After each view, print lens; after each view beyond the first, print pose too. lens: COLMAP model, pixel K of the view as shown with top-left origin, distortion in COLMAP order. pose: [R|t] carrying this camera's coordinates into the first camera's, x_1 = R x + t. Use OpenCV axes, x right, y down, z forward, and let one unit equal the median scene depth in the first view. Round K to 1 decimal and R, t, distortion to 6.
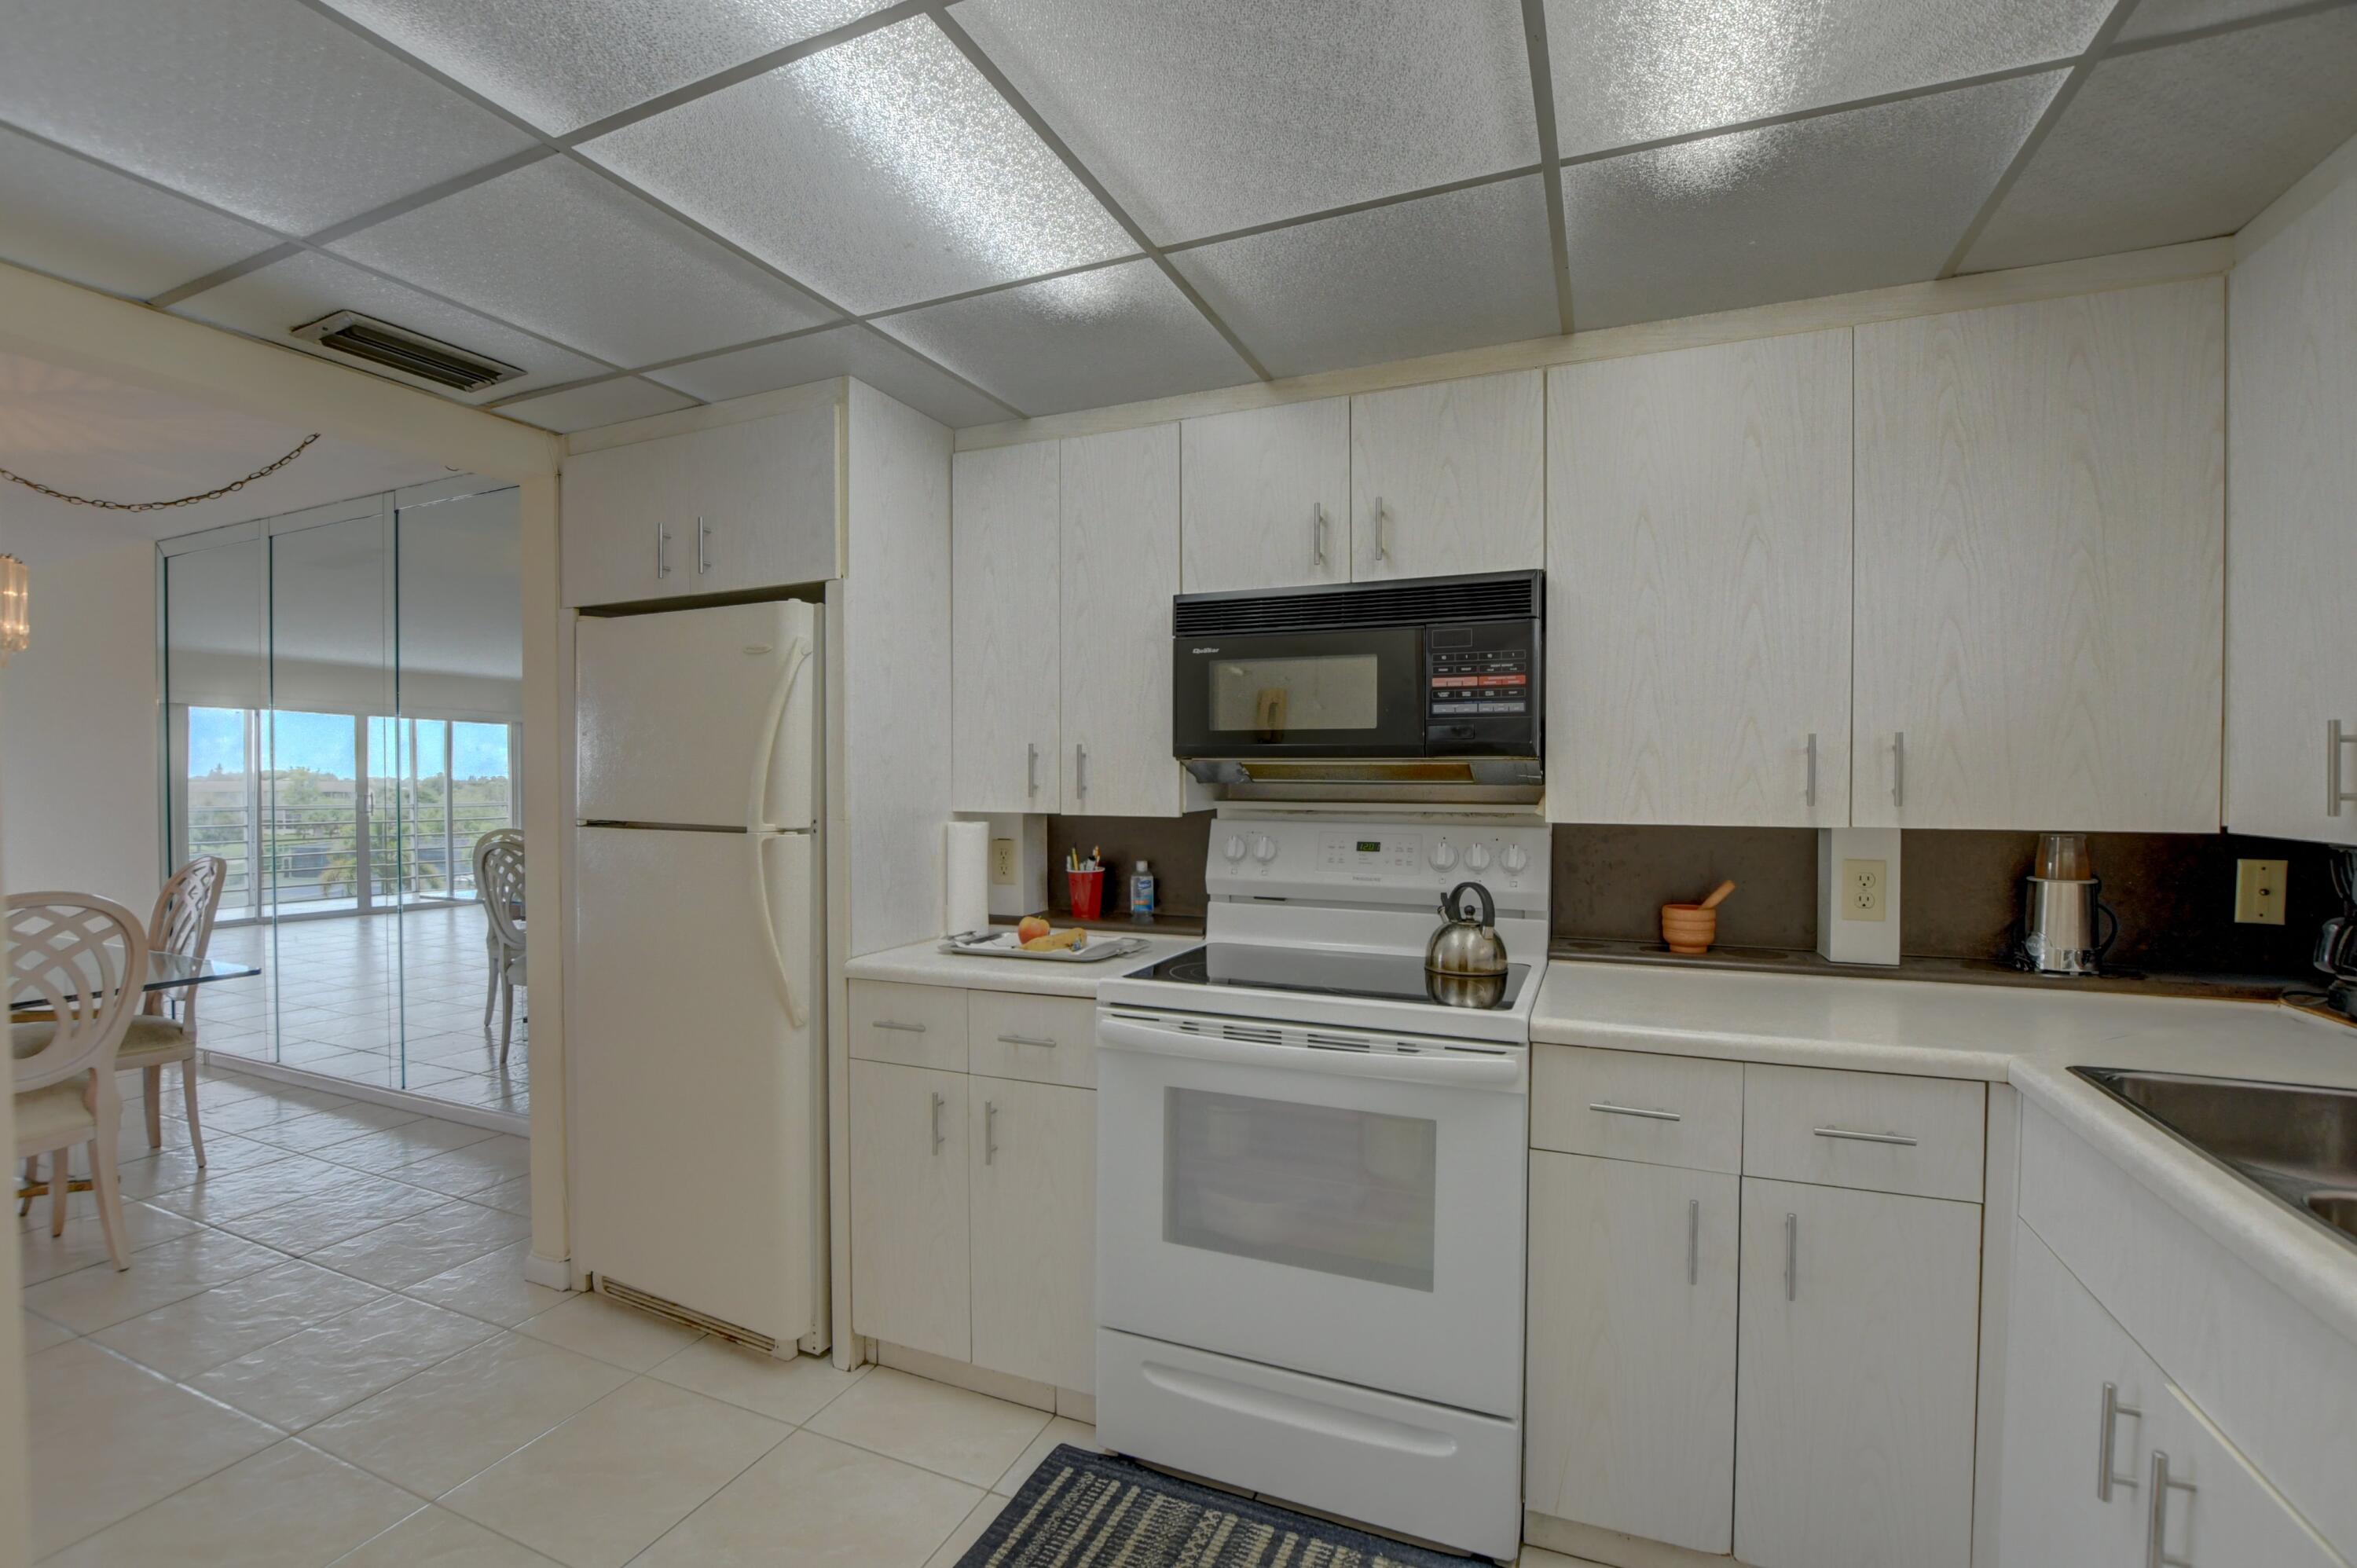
lens RADIAL K [[1041.1, 0, 1180.2], [0, 1041.1, 793.4], [0, 0, 1]] dist [-0.026737, 0.002207]
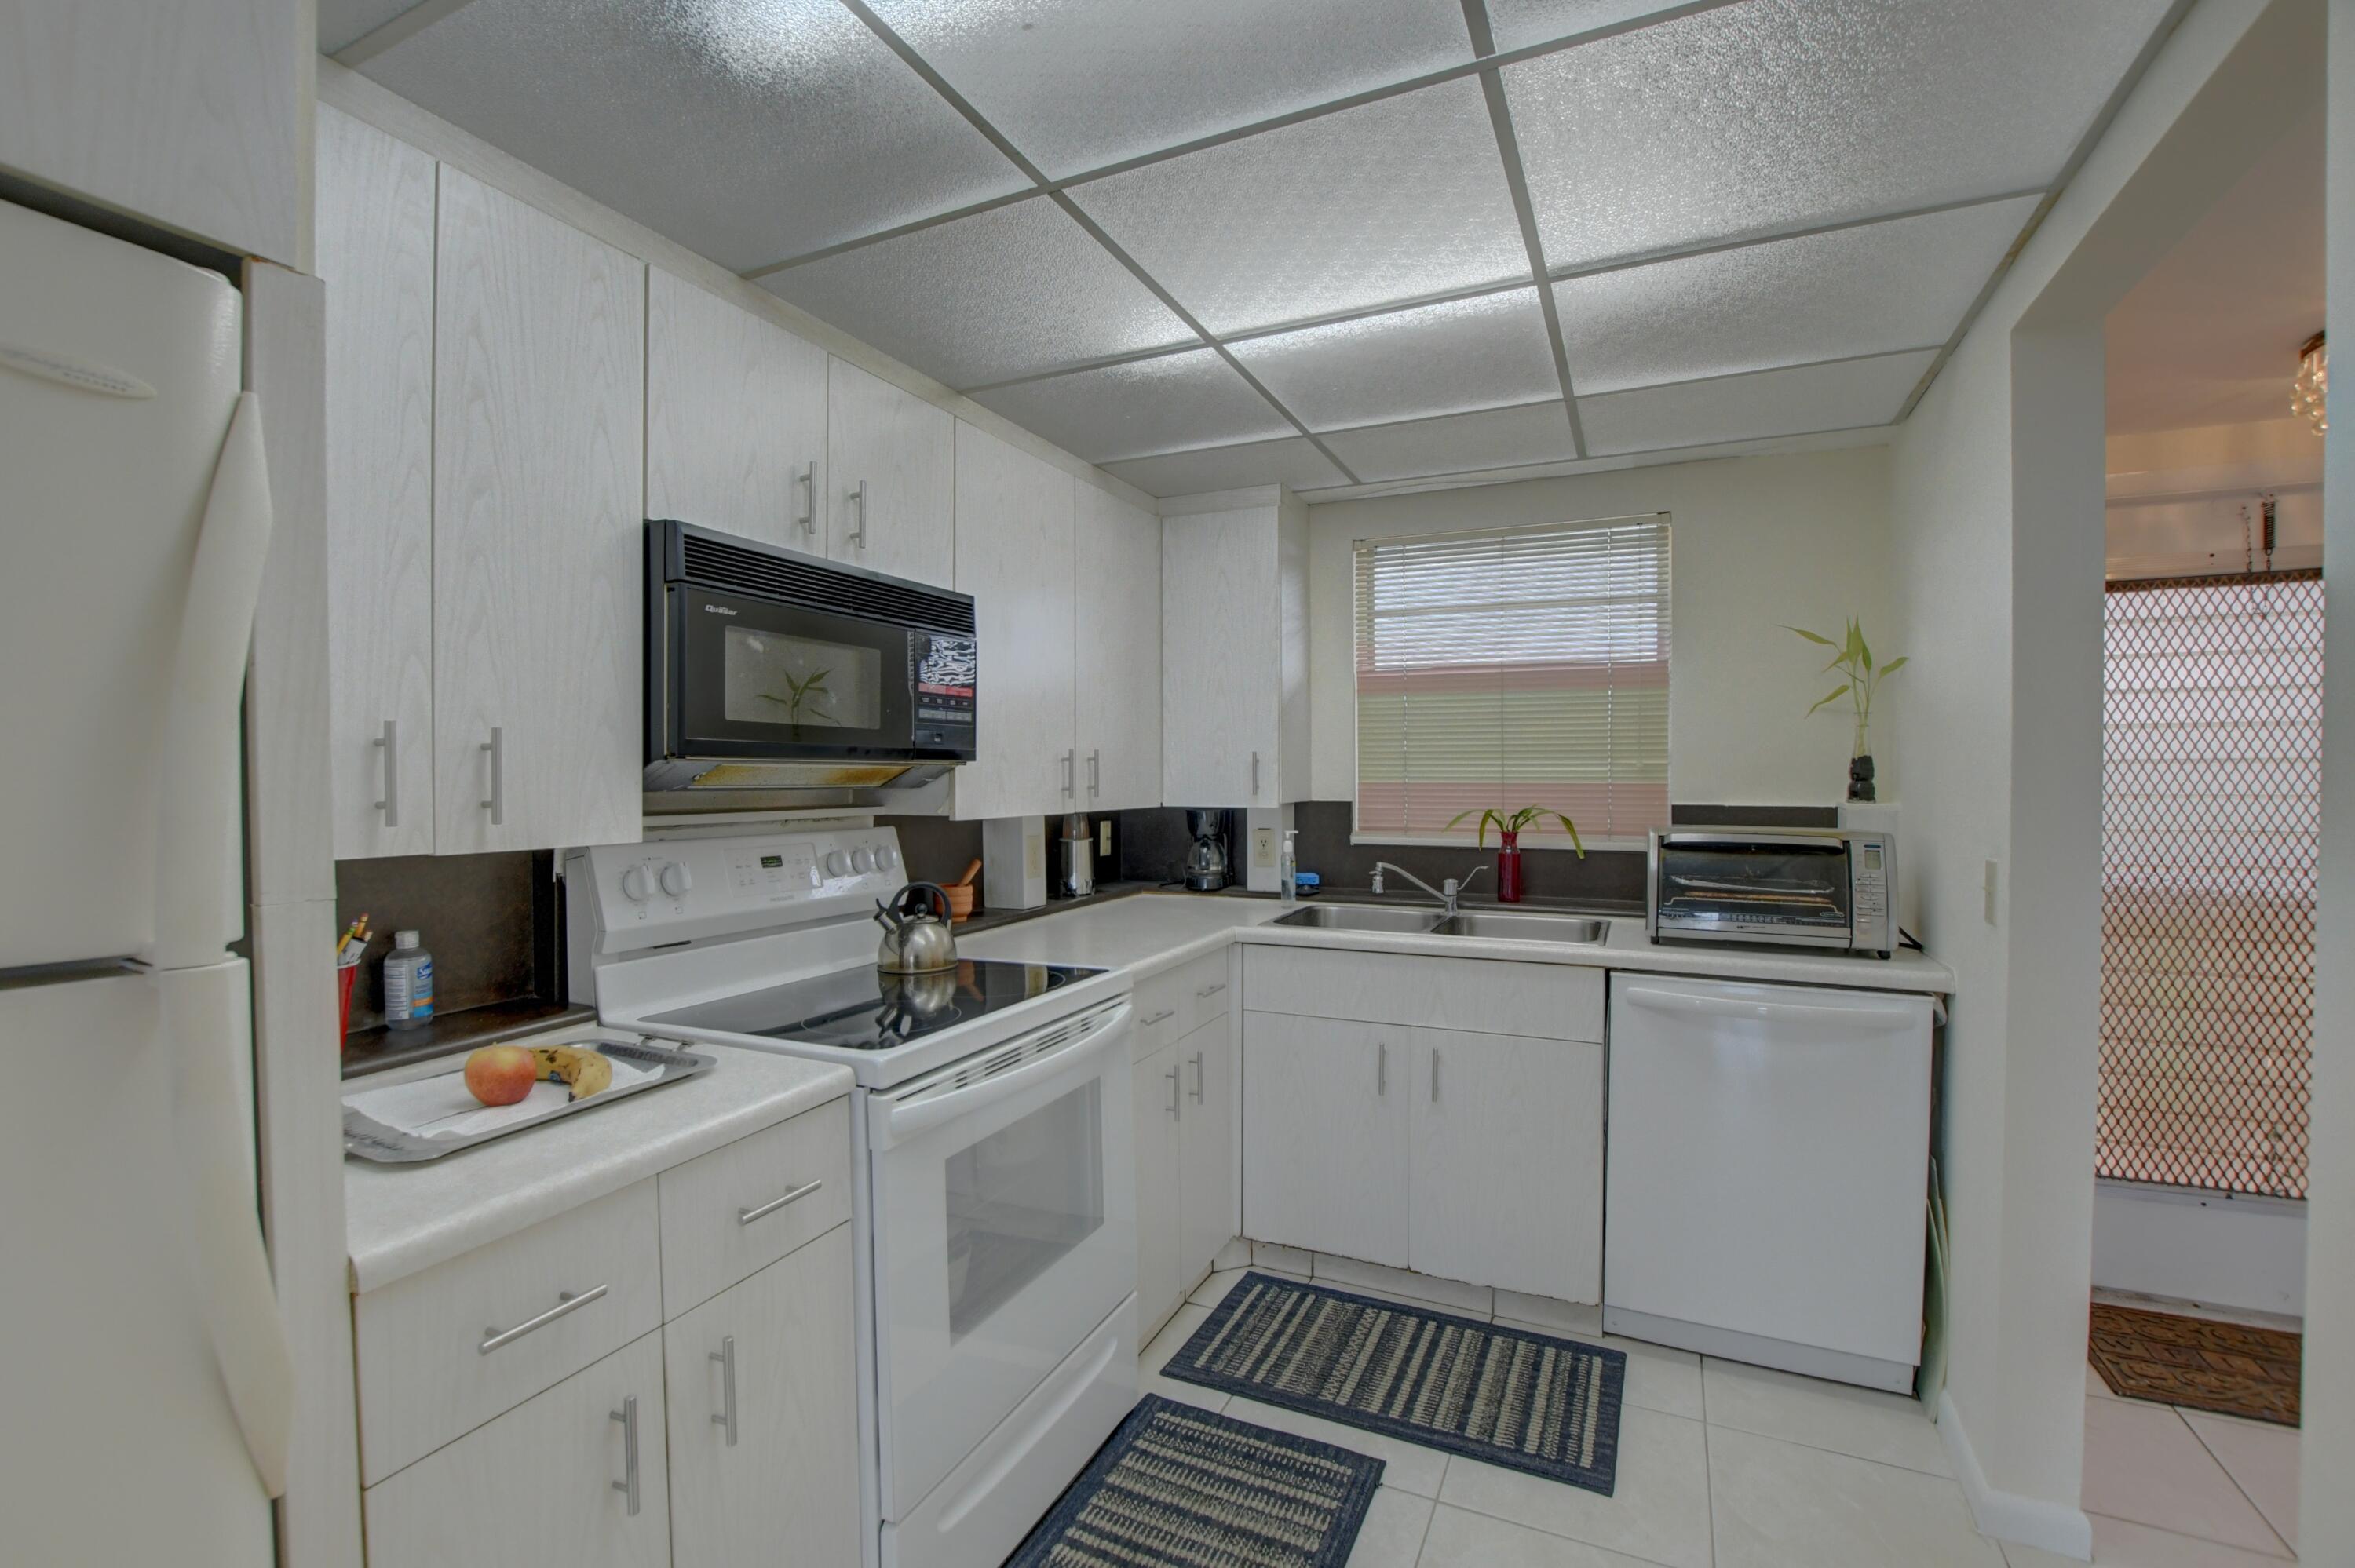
lens RADIAL K [[1040.2, 0, 1127.1], [0, 1040.2, 771.1], [0, 0, 1]] dist [-0.026737, 0.002207]
pose [[0.066814, 0.001519, 0.997764, -0.750234], [0.018274, 0.999829, -0.002746, -0.018783], [-0.997598, 0.018417, 0.066774, 0.736574]]
